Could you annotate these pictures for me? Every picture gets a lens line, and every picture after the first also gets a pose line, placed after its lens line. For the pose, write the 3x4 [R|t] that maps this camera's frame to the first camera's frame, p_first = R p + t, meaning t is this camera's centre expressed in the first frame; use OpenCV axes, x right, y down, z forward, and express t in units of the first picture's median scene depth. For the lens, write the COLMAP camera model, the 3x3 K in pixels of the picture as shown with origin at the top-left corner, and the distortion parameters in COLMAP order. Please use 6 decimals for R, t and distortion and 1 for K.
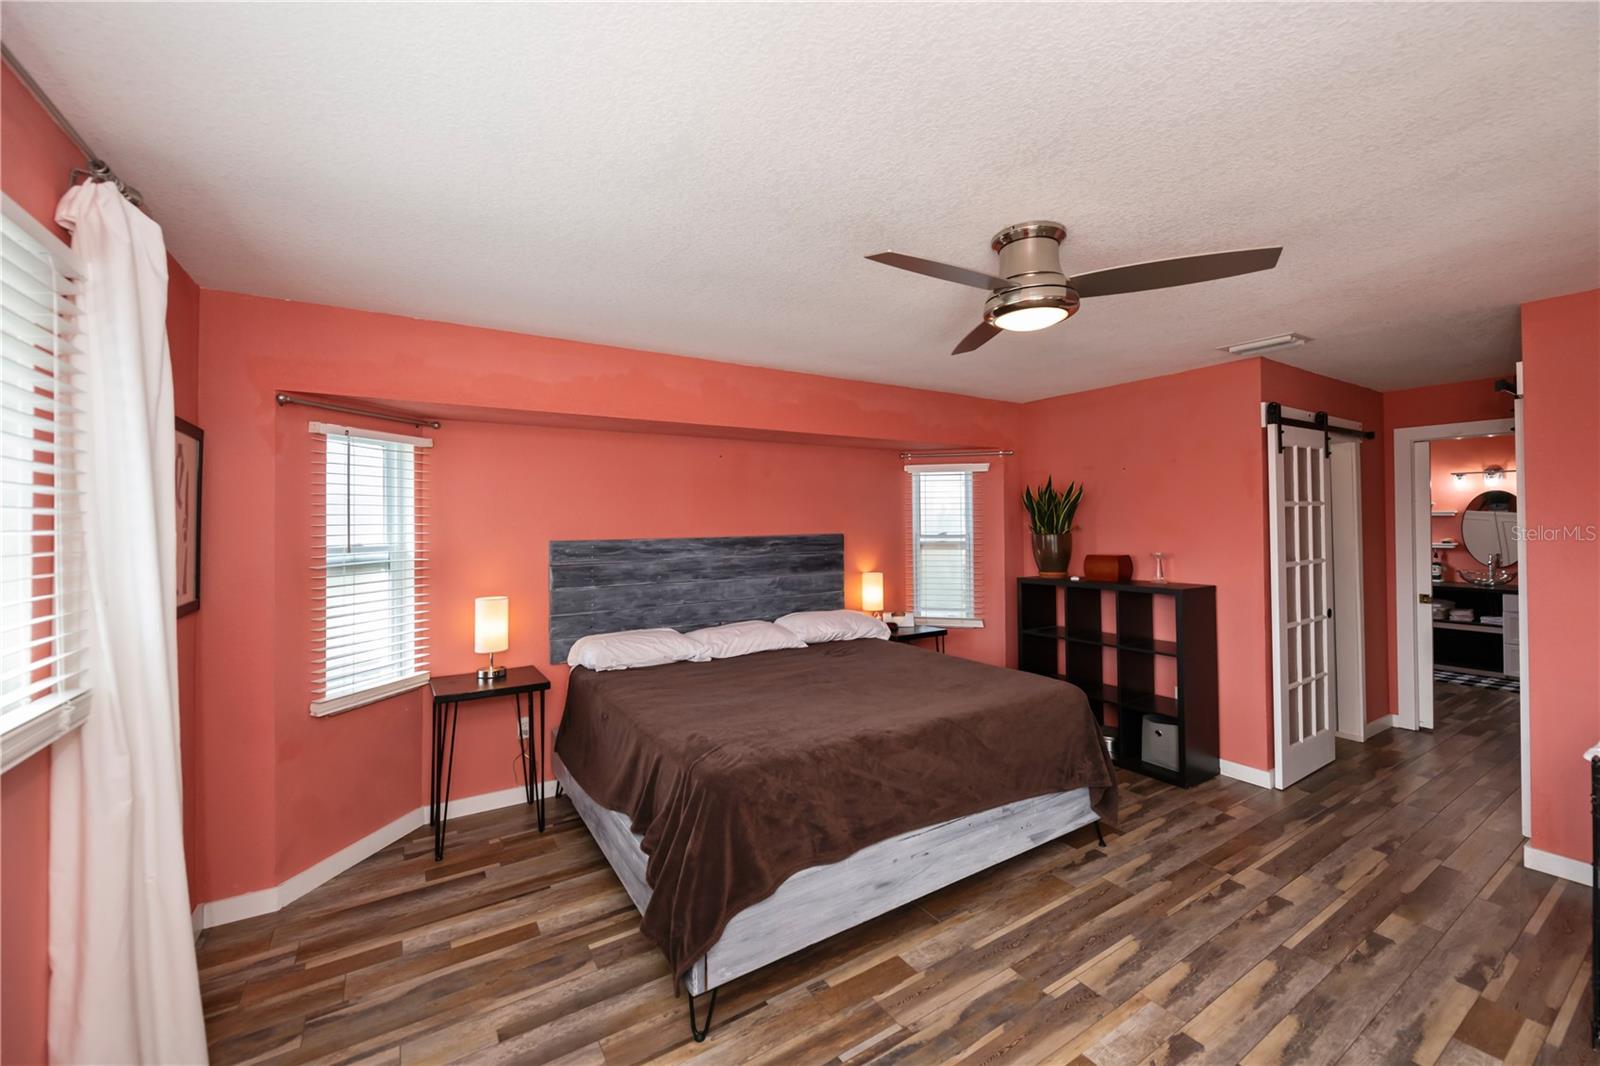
lens RADIAL K [[633.3, 0, 803.7], [0, 633.3, 518.6], [0, 0, 1]] dist [0.012880, -0.010170]
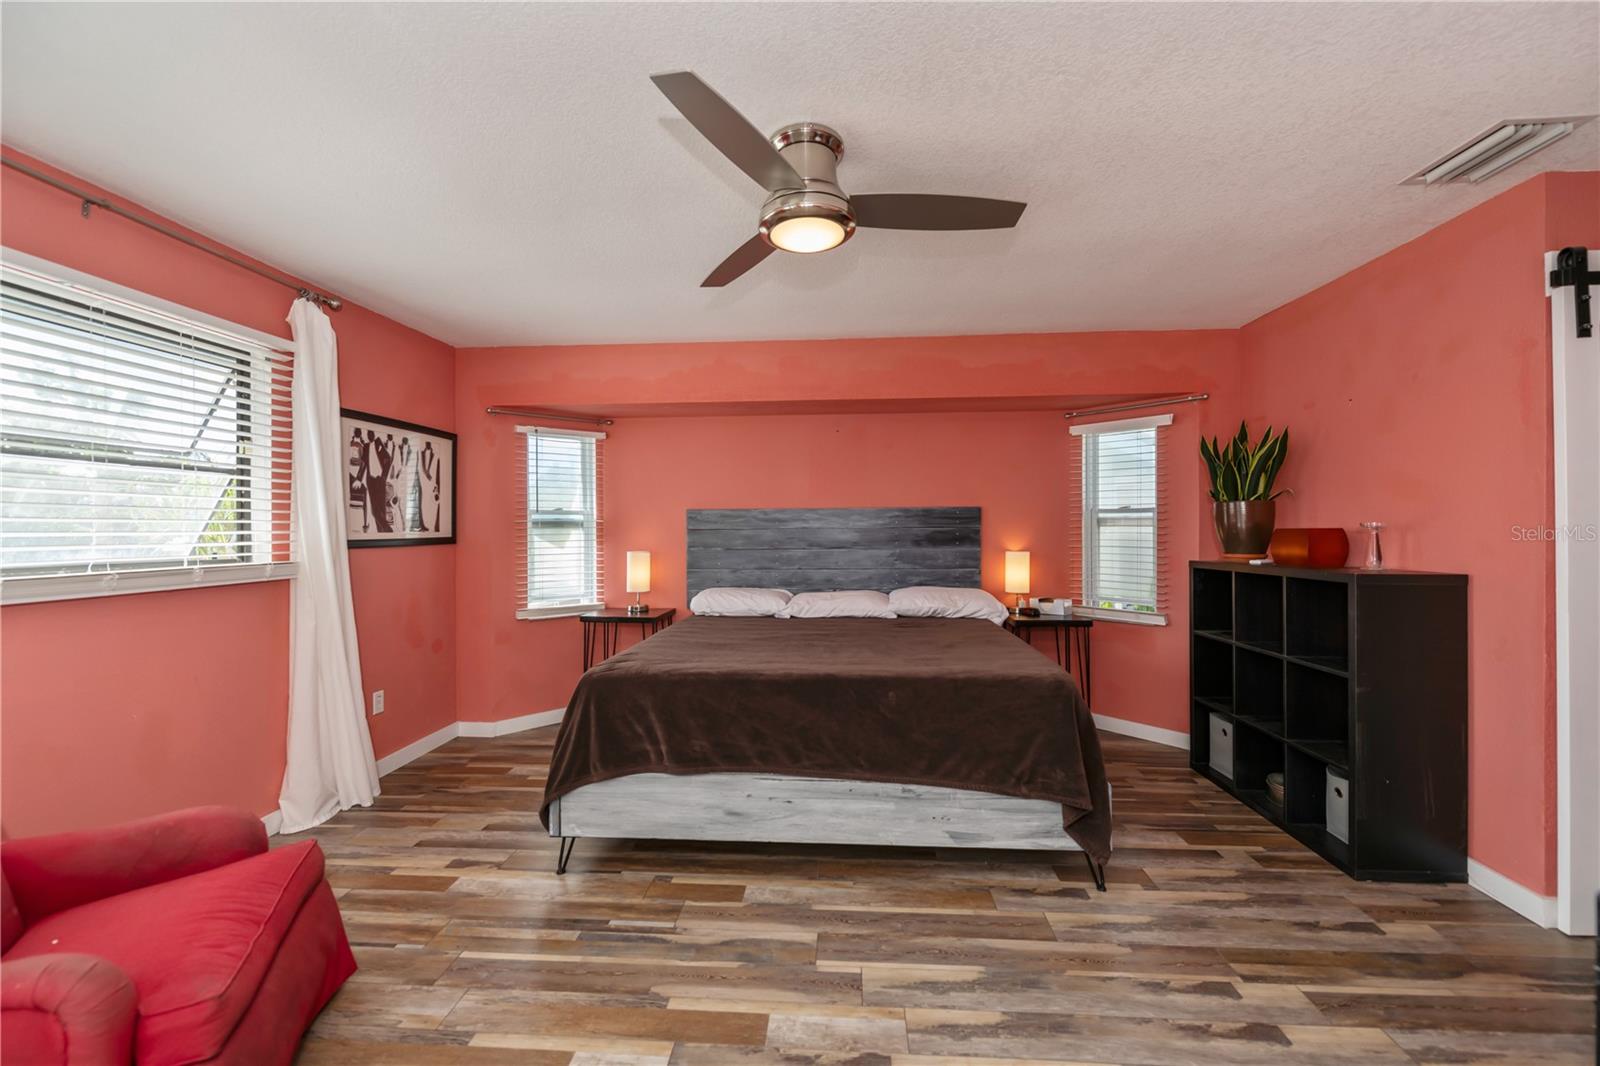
lens RADIAL K [[637.7, 0, 805.4], [0, 637.7, 526.4], [0, 0, 1]] dist [-0.001675, -0.000474]
pose [[0.801771, 0.005714, -0.597604, 0.584019], [-0.000309, 0.999958, 0.009145, 0.063385], [0.597631, -0.007148, 0.801739, 0.158456]]
